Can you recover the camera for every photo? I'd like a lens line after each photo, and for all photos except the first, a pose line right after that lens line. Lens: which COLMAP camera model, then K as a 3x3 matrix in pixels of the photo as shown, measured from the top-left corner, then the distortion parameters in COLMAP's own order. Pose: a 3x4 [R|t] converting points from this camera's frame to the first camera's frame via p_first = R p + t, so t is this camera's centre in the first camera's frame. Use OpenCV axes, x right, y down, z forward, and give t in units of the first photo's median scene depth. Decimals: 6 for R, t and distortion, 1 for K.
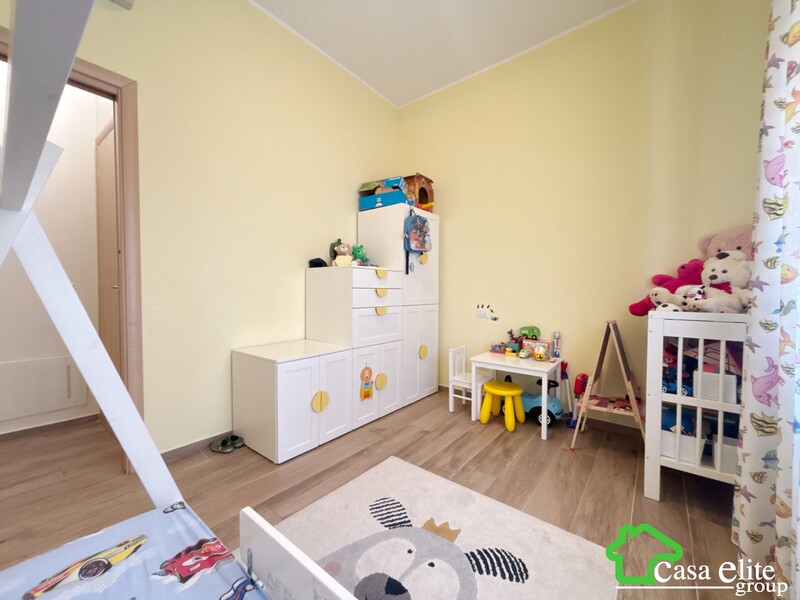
lens RADIAL K [[322.8, 0, 397.6], [0, 322.8, 298.8], [0, 0, 1]] dist [0.001226, 0.000510]
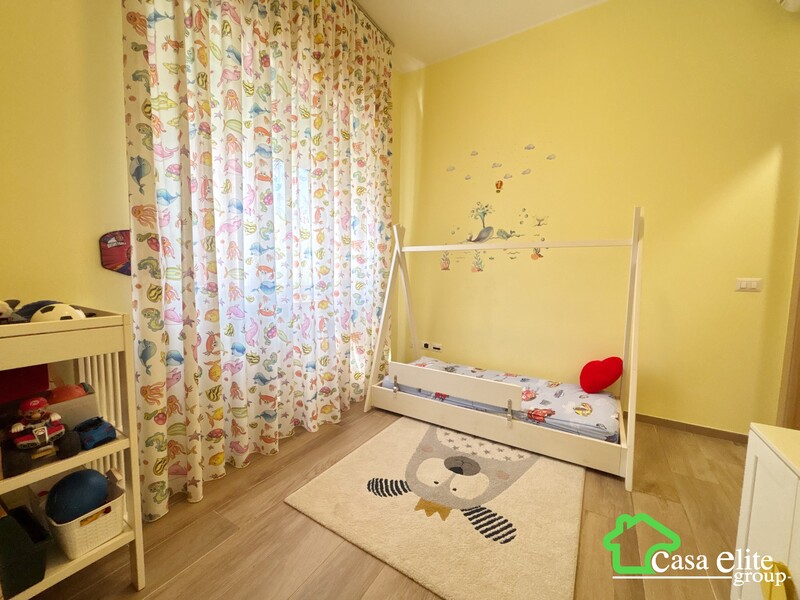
lens RADIAL K [[322.8, 0, 397.6], [0, 322.8, 298.8], [0, 0, 1]] dist [0.001226, 0.000510]
pose [[-0.991613, -0.006494, -0.129076, 0.427530], [-0.020884, 0.993663, 0.110446, -0.093921], [0.127541, 0.112215, -0.985465, 2.131709]]
